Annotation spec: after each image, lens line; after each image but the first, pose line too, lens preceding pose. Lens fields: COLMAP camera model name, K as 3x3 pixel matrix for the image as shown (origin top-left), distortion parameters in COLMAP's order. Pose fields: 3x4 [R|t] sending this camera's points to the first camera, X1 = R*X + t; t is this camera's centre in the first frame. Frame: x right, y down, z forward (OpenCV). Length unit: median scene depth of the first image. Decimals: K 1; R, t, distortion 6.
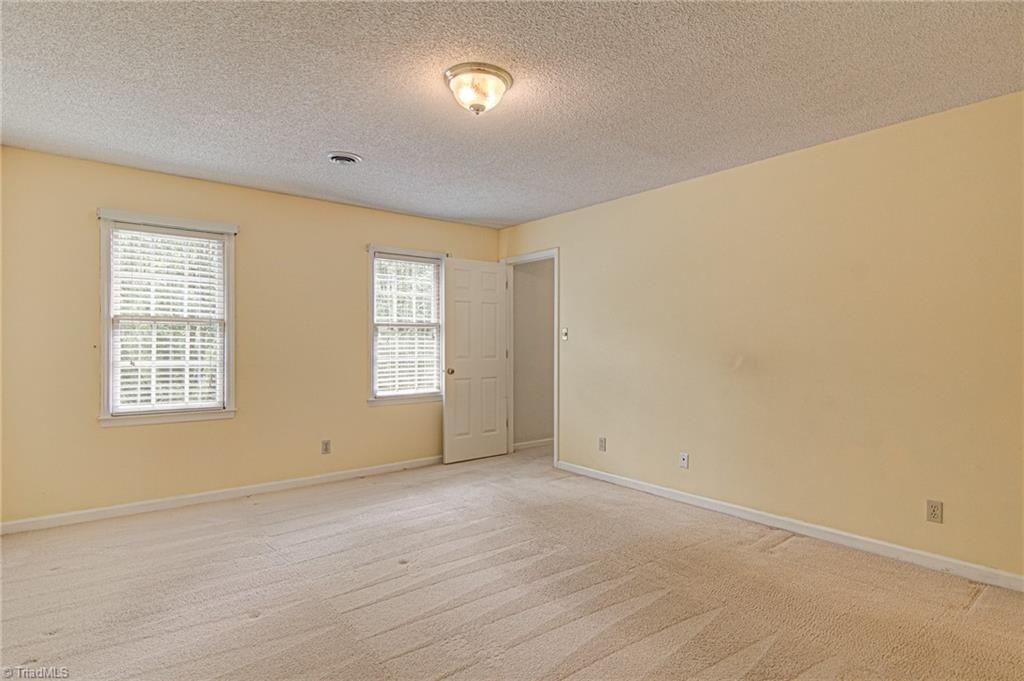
lens RADIAL K [[536.5, 0, 521.2], [0, 536.5, 344.2], [0, 0, 1]] dist [0.016703, -0.017479]
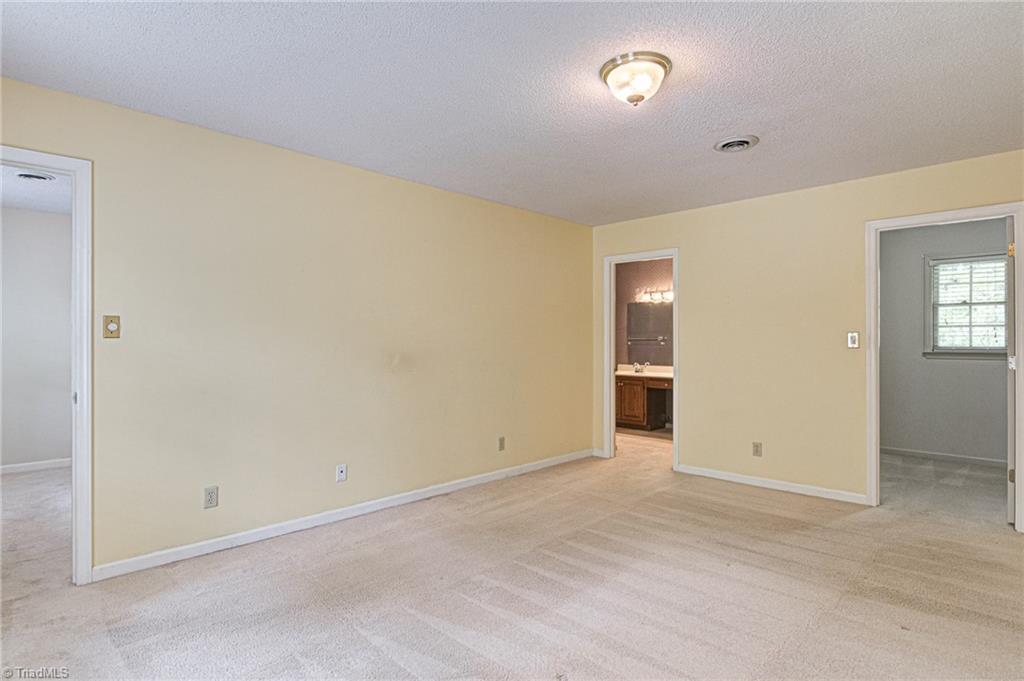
lens RADIAL K [[536.5, 0, 512.8], [0, 536.5, 345.5], [0, 0, 1]] dist [0.016703, -0.017479]
pose [[-0.123842, -0.006835, 0.992278, -0.906765], [-0.002821, 0.999975, 0.006536, -0.005418], [-0.992298, -0.001990, -0.123858, 1.202666]]
